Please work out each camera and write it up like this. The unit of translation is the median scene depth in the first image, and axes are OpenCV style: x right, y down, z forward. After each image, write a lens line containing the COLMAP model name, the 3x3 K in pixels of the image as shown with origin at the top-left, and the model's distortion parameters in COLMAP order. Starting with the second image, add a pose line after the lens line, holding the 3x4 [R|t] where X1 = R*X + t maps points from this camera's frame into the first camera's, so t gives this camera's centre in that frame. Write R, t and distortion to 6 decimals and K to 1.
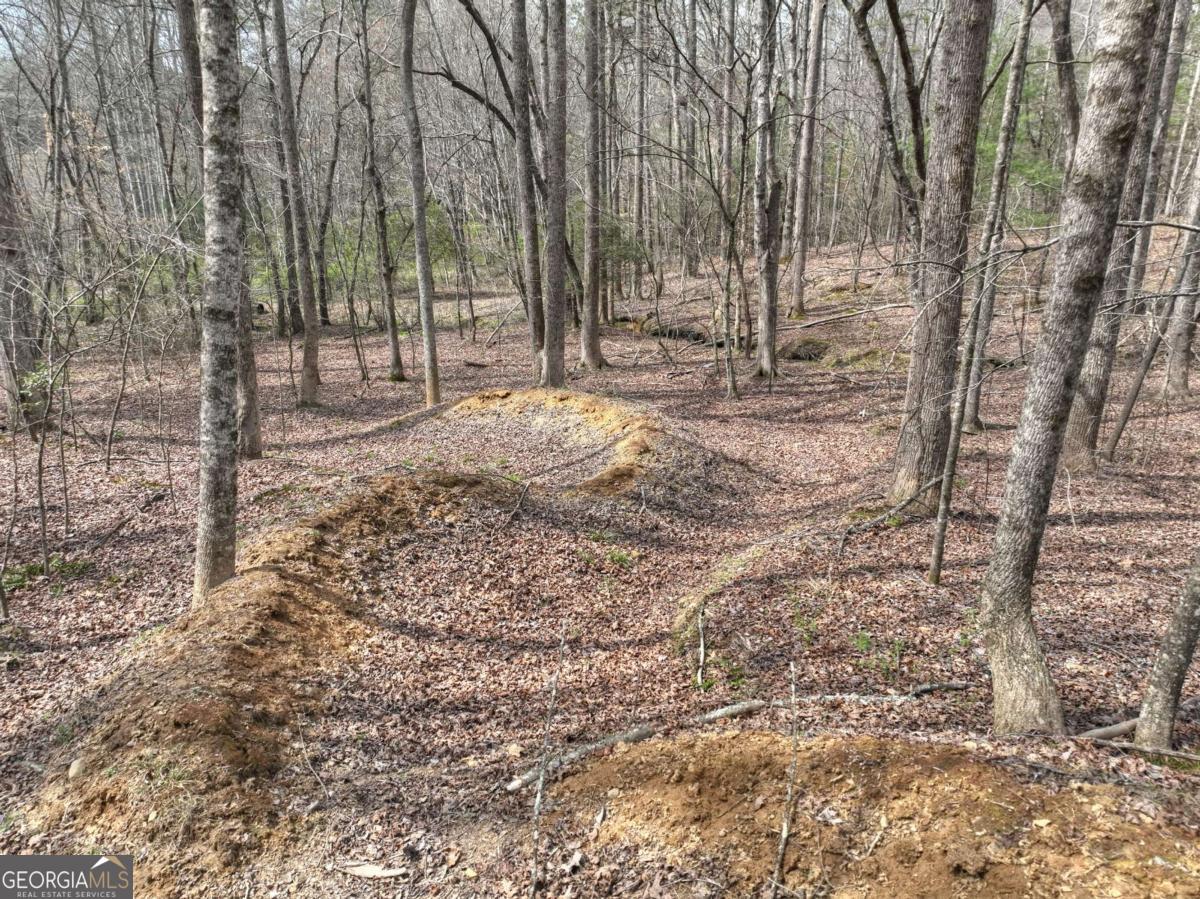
lens RADIAL K [[850.6, 0, 597.0], [0, 850.6, 455.7], [0, 0, 1]] dist [0.005083, 0.001167]
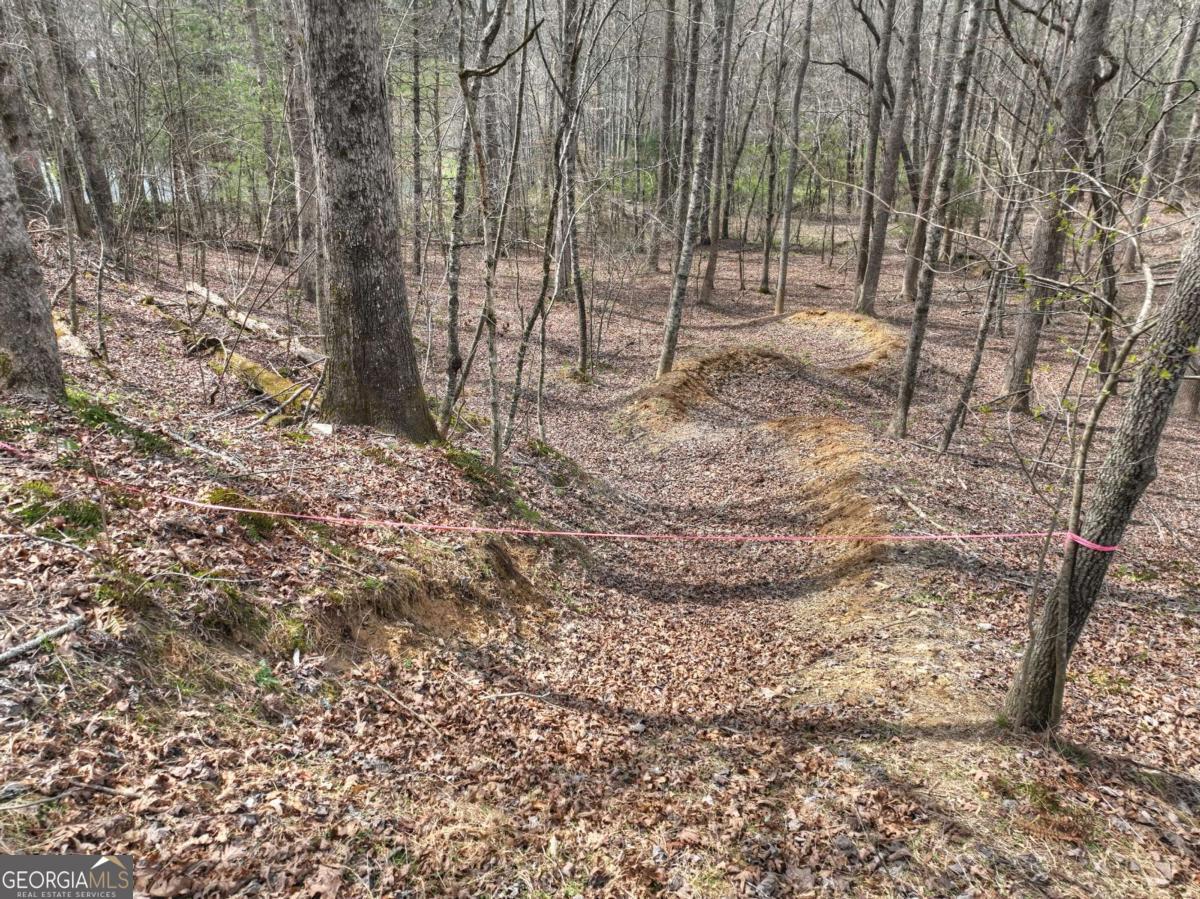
lens RADIAL K [[850.6, 0, 596.6], [0, 850.6, 448.3], [0, 0, 1]] dist [0.005083, 0.001167]
pose [[0.895912, 0.191119, -0.401017, 0.264428], [-0.145609, 0.979191, 0.141362, 0.016262], [0.419689, -0.068256, 0.905098, -0.836304]]
